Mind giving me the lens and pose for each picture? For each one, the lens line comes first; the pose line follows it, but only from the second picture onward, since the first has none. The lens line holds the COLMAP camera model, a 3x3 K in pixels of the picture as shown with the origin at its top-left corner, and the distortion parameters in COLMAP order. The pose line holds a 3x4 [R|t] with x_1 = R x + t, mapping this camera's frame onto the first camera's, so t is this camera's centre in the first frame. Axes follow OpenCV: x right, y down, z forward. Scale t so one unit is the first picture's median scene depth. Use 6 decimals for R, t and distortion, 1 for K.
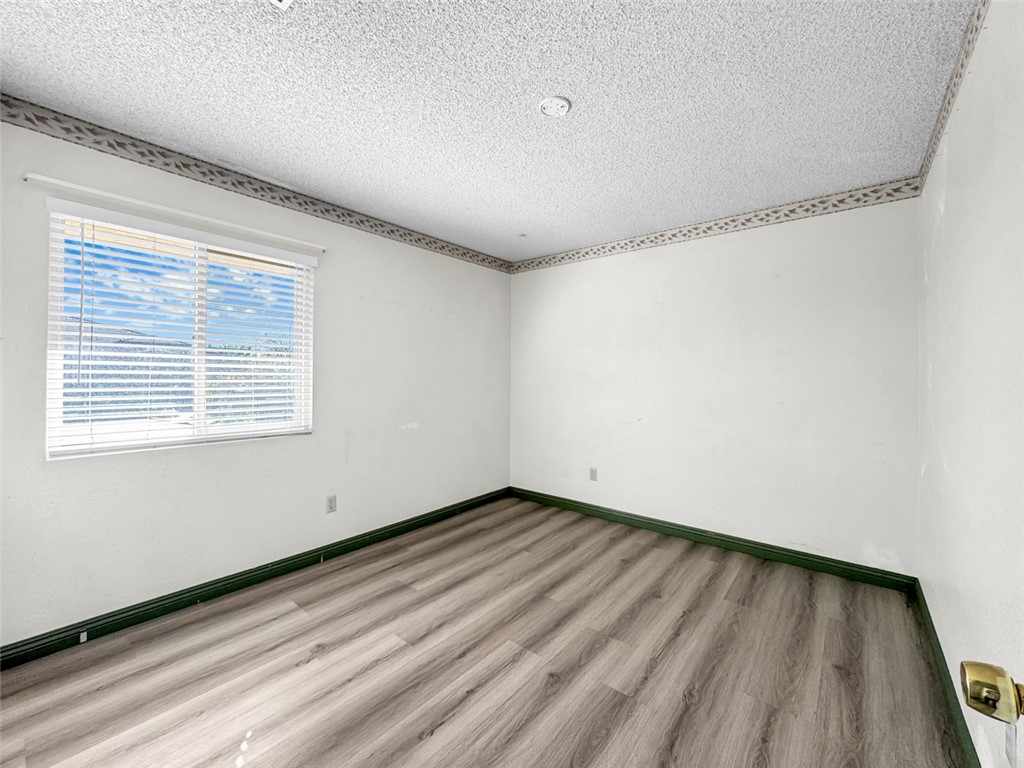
lens RADIAL K [[412.6, 0, 510.9], [0, 412.6, 395.1], [0, 0, 1]] dist [0.001306, 0.000031]
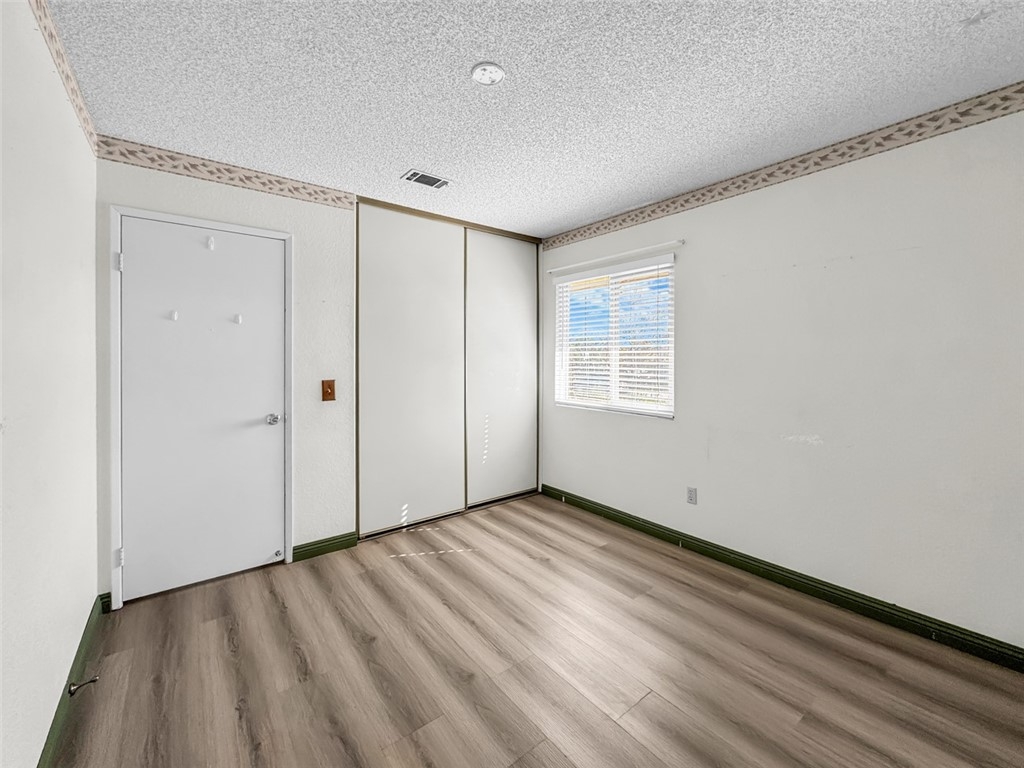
lens RADIAL K [[418.3, 0, 512.0], [0, 418.3, 384.0], [0, 0, 1]] dist [-0.010582, 0.000081]
pose [[-0.211061, 0.050604, -0.976162, 0.780370], [-0.048399, 0.996893, 0.062143, -0.054966], [0.976274, 0.060362, -0.207956, 0.982713]]
